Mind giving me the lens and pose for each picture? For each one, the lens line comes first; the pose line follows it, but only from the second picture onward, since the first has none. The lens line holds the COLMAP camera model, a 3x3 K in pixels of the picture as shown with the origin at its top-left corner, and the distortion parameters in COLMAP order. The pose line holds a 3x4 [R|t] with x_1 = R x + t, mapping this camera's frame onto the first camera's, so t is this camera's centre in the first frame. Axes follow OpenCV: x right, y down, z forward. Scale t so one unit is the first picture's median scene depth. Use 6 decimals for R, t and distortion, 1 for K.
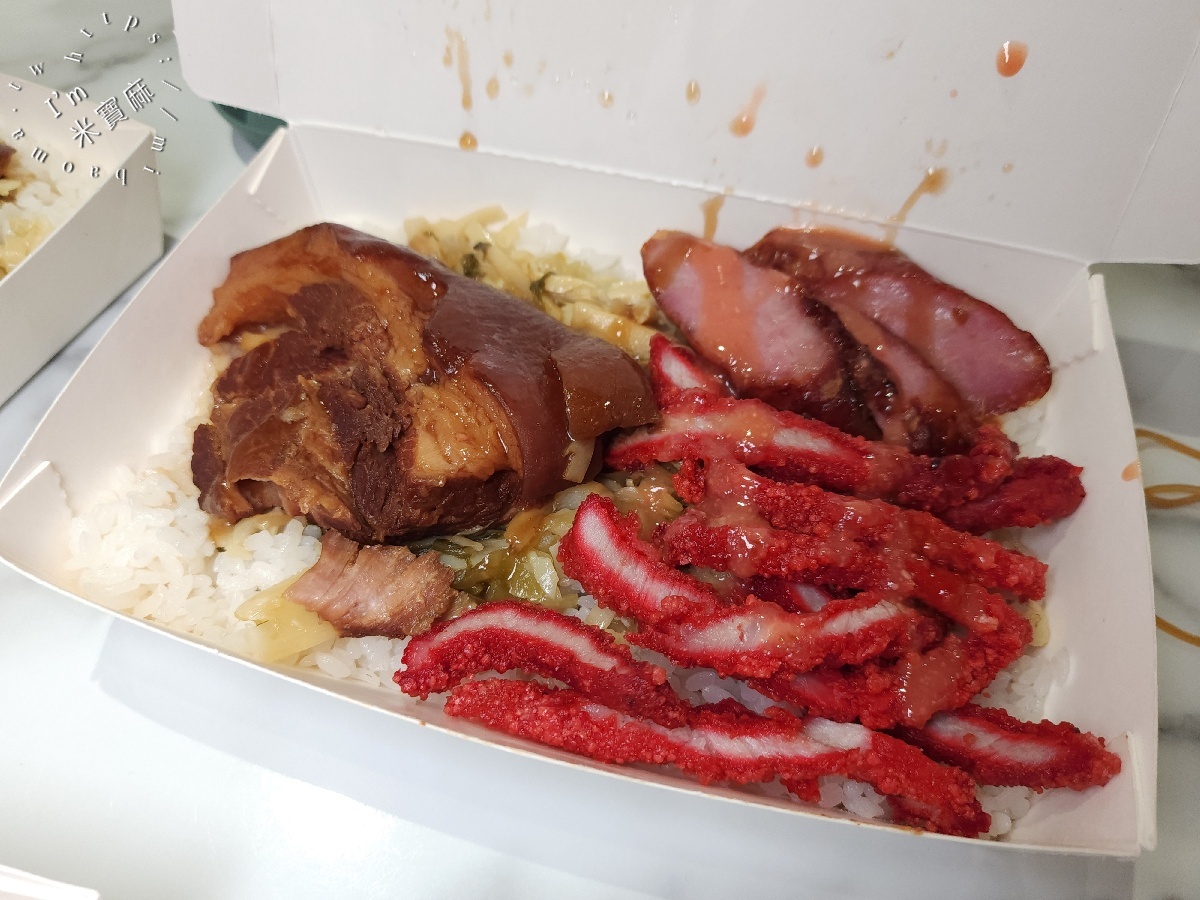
lens RADIAL K [[944.1, 0, 579.7], [0, 944.1, 430.5], [0, 0, 1]] dist [0.008775, -0.007522]
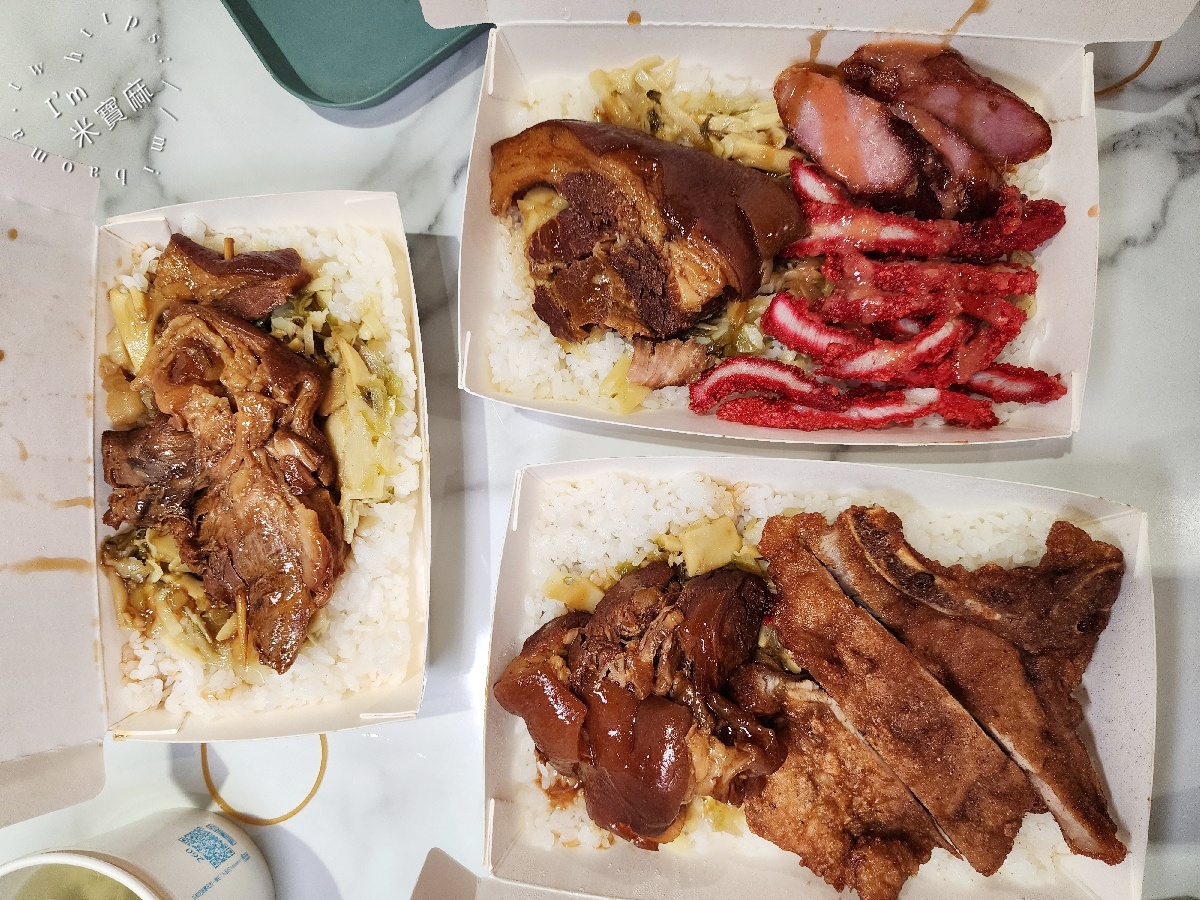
lens RADIAL K [[827.5, 0, 611.7], [0, 827.5, 453.5], [0, 0, 1]] dist [0.031552, -0.001270]
pose [[0.980981, -0.187103, -0.051664, -0.266284], [0.186643, 0.836155, 0.515761, -0.530911], [-0.053301, -0.515594, 0.855174, -0.459879]]
